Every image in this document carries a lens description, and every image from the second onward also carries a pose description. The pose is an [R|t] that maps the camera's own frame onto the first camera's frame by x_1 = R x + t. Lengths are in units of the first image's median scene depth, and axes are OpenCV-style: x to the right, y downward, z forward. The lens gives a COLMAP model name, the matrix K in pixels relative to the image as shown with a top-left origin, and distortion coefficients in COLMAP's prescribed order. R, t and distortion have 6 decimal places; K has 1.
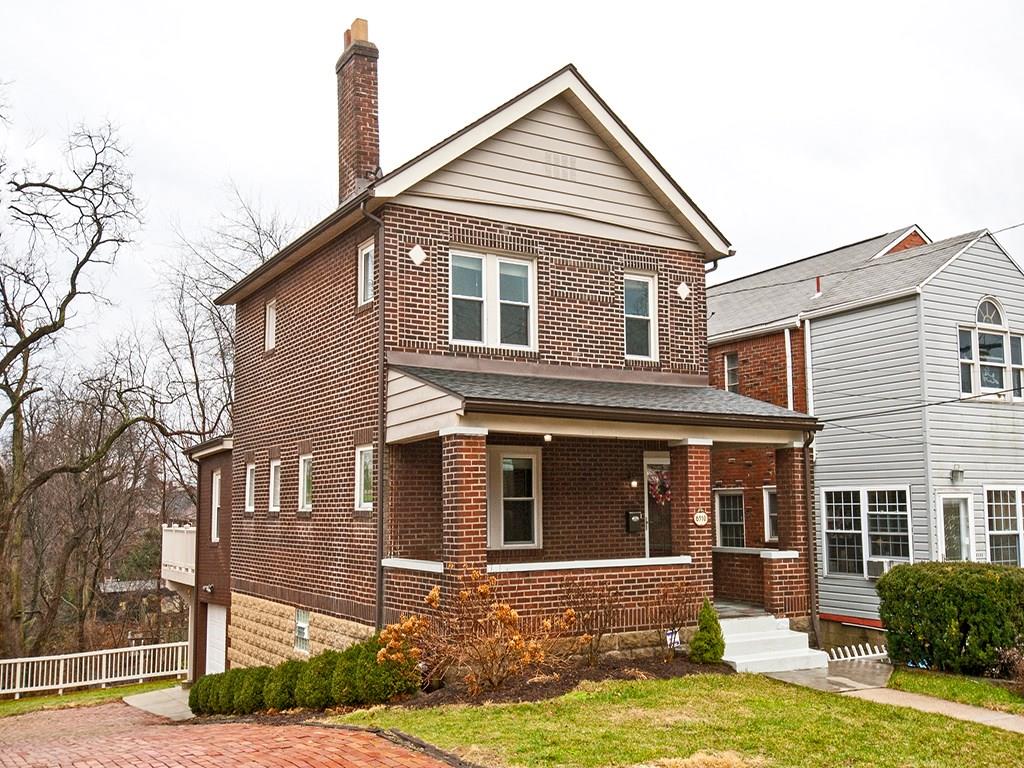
lens RADIAL K [[999.8, 0, 512.7], [0, 999.8, 381.0], [0, 0, 1]] dist [0.033049, 0.000000]
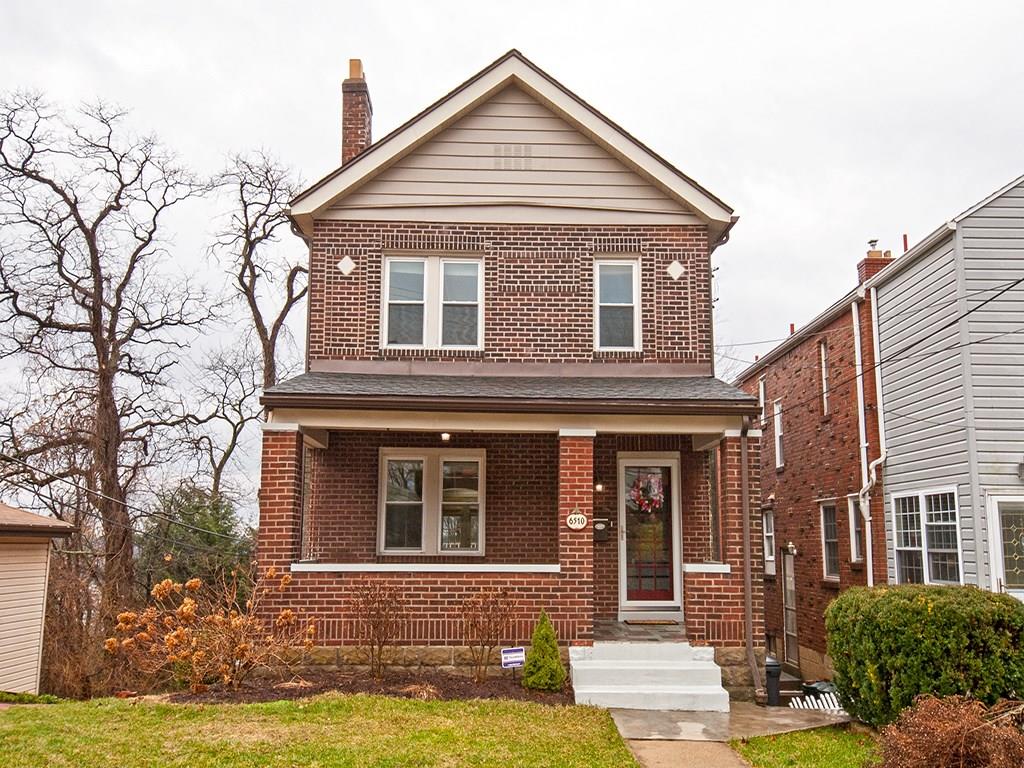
lens RADIAL K [[892.2, 0, 514.3], [0, 892.2, 390.9], [0, 0, 1]] dist [0.030956, -0.001736]
pose [[0.869523, -0.067824, -0.489213, 0.487070], [0.047430, 0.997415, -0.053977, 0.059705], [0.491610, 0.023731, 0.870492, 0.279796]]
